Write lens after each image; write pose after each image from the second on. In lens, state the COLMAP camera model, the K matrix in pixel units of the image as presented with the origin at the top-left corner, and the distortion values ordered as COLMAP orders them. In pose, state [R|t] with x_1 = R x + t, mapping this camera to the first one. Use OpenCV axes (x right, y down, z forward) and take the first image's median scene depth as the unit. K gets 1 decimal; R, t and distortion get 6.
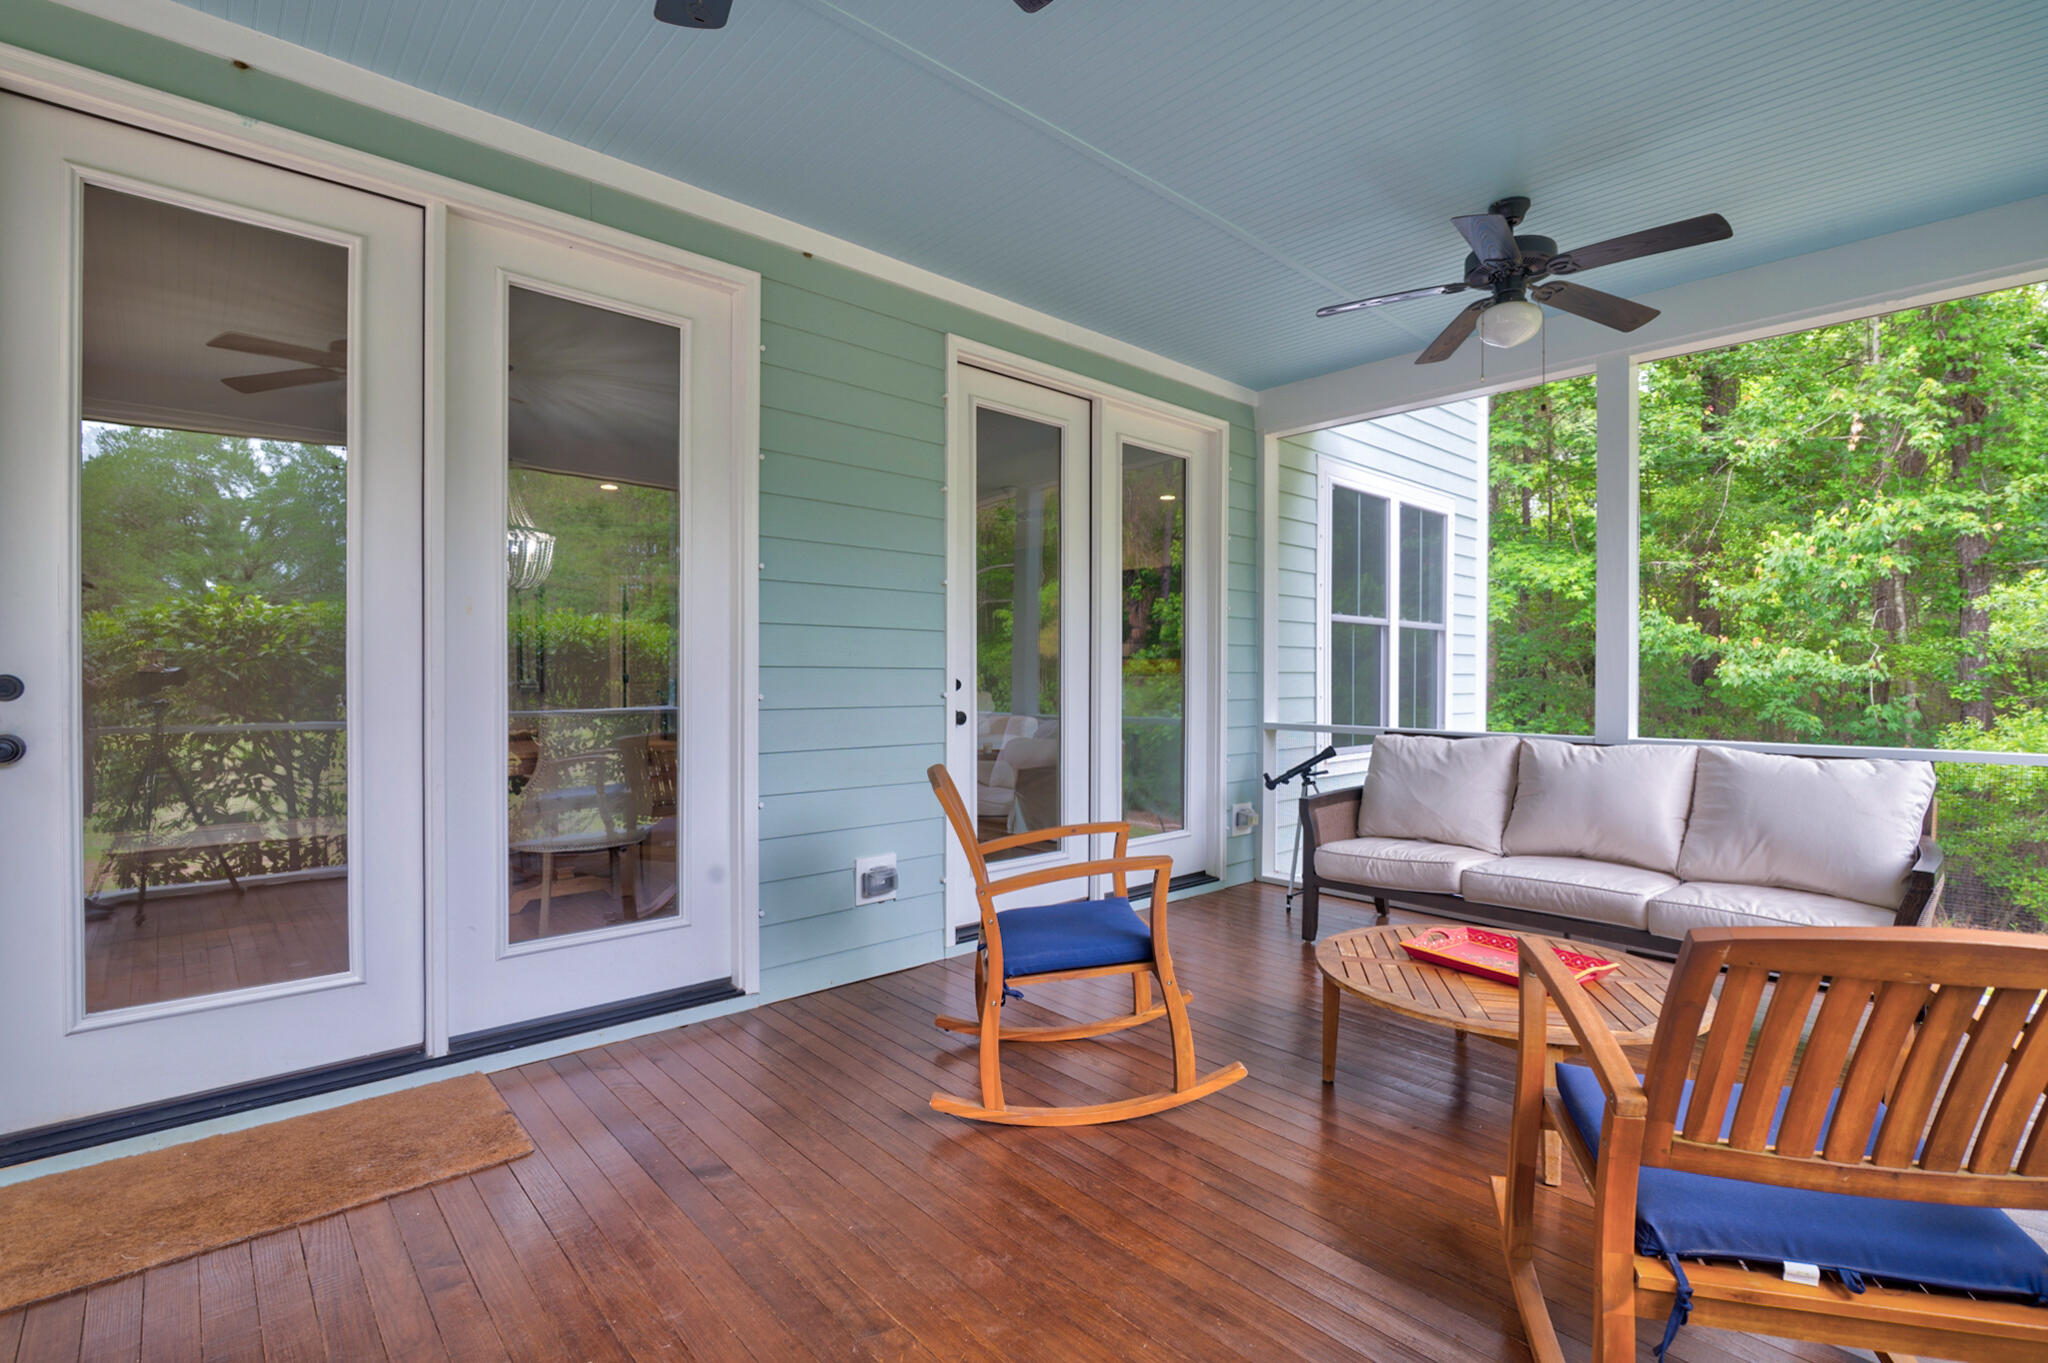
lens RADIAL K [[935.8, 0, 1027.1], [0, 935.8, 688.7], [0, 0, 1]] dist [-0.016054, -0.000076]
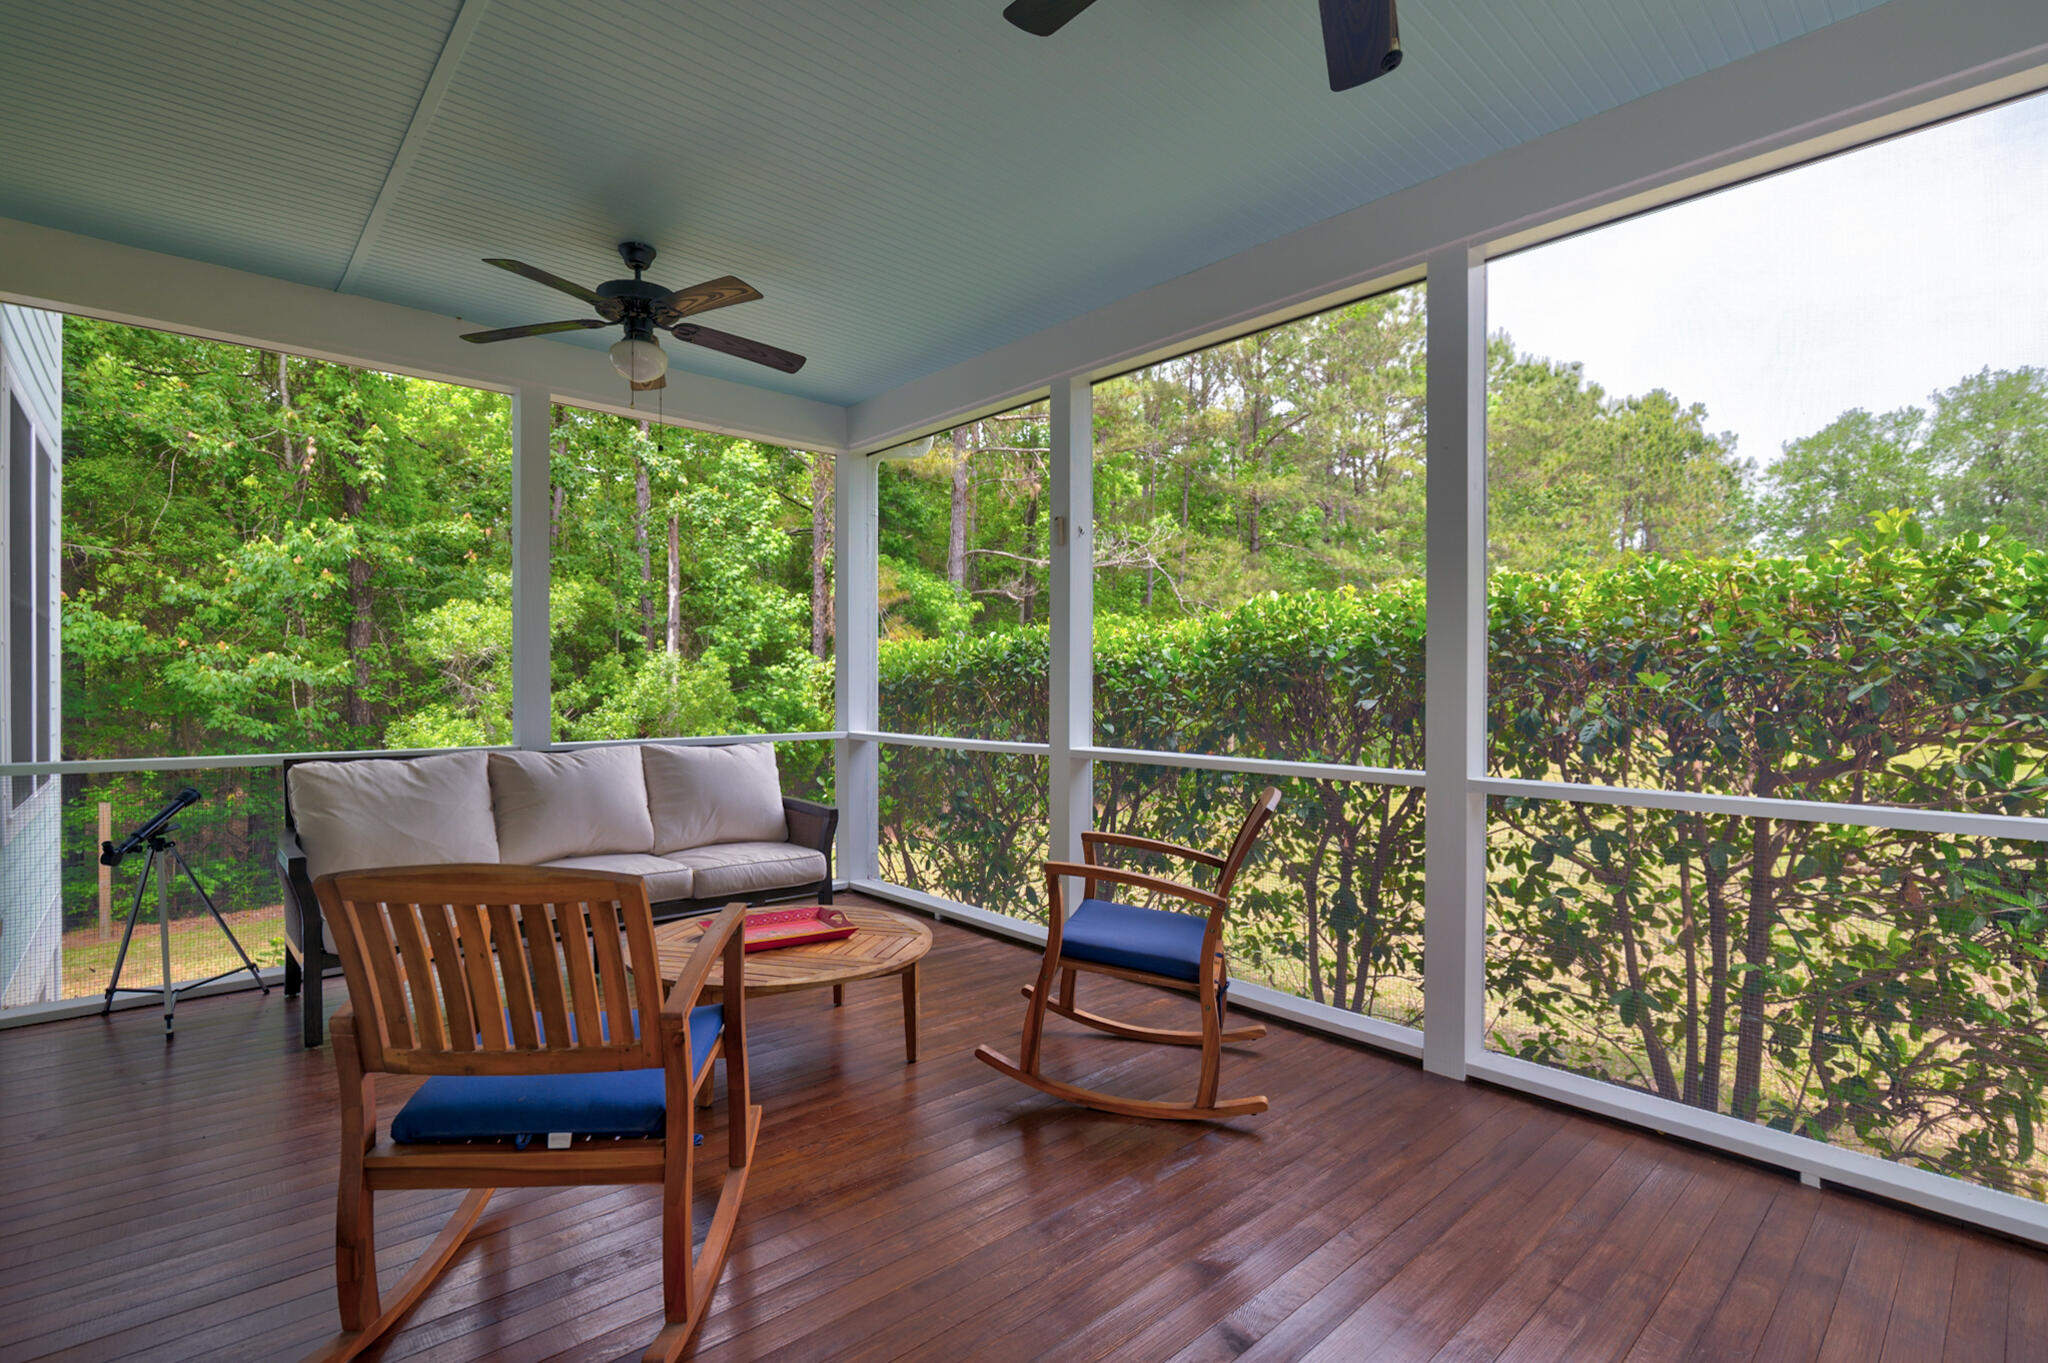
lens RADIAL K [[935.8, 0, 1026.7], [0, 935.8, 682.0], [0, 0, 1]] dist [-0.016054, -0.000076]
pose [[-0.009850, -0.001766, 0.999950, -0.188914], [0.012100, 0.999925, 0.001885, -0.005961], [-0.999878, 0.012118, -0.009828, 0.191868]]
